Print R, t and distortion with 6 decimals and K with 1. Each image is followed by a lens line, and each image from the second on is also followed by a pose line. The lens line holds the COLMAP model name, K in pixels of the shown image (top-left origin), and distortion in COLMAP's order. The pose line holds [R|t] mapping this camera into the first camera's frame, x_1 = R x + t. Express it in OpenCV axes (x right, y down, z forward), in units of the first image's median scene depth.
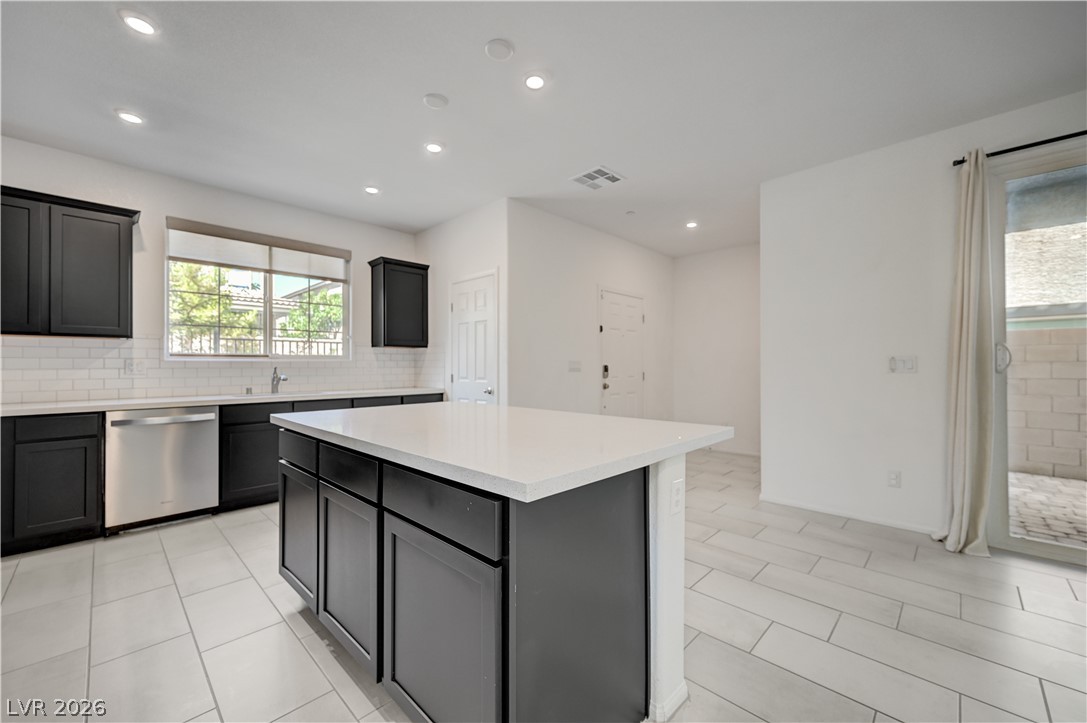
lens RADIAL K [[433.1, 0, 548.3], [0, 433.1, 363.6], [0, 0, 1]] dist [0.007430, -0.001944]
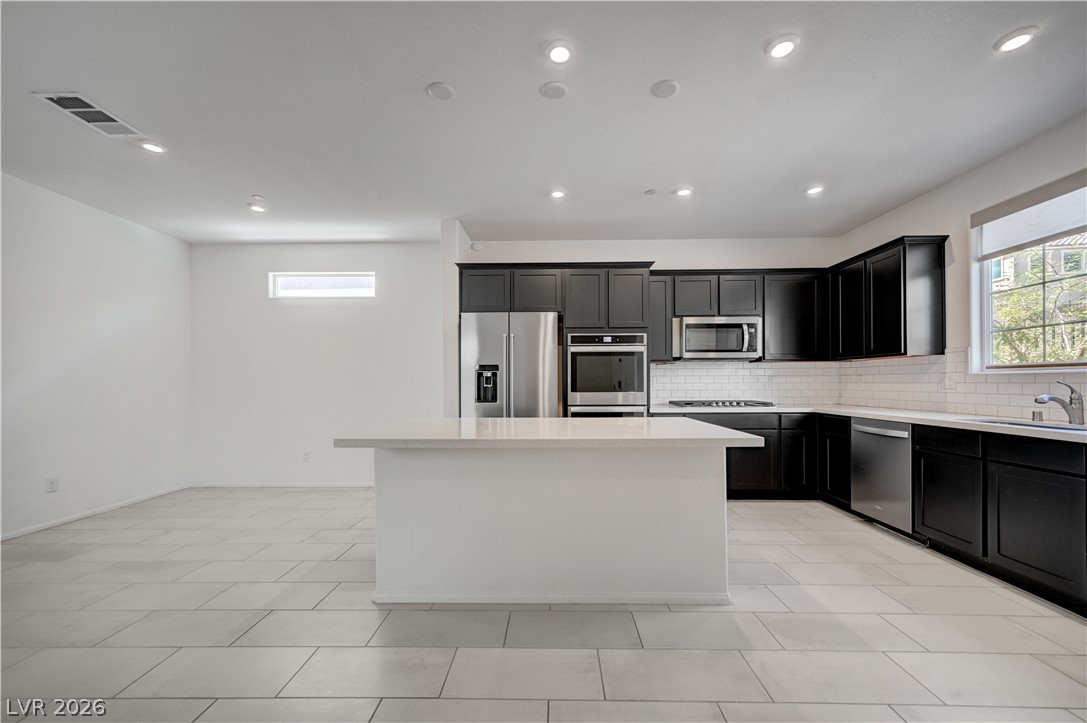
lens RADIAL K [[433.1, 0, 531.5], [0, 433.1, 377.0], [0, 0, 1]] dist [0.007430, -0.001944]
pose [[-0.750866, -0.005145, -0.660435, 0.433069], [0.007895, 0.999828, -0.016765, 0.007246], [0.660408, -0.017802, -0.750696, 1.131071]]
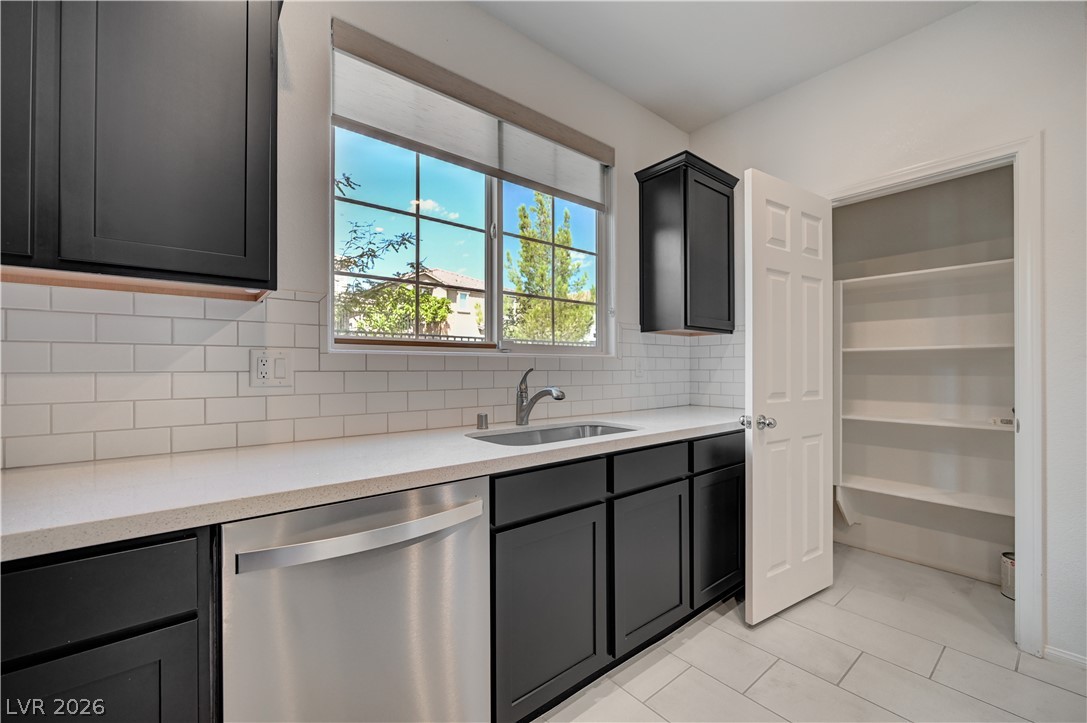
lens RADIAL K [[433.1, 0, 541.7], [0, 433.1, 376.4], [0, 0, 1]] dist [0.007430, -0.001944]
pose [[0.993488, 0.005667, -0.113792, -0.656801], [-0.002655, 0.999642, 0.026610, 0.004098], [0.113902, -0.026134, 0.993148, 0.629681]]
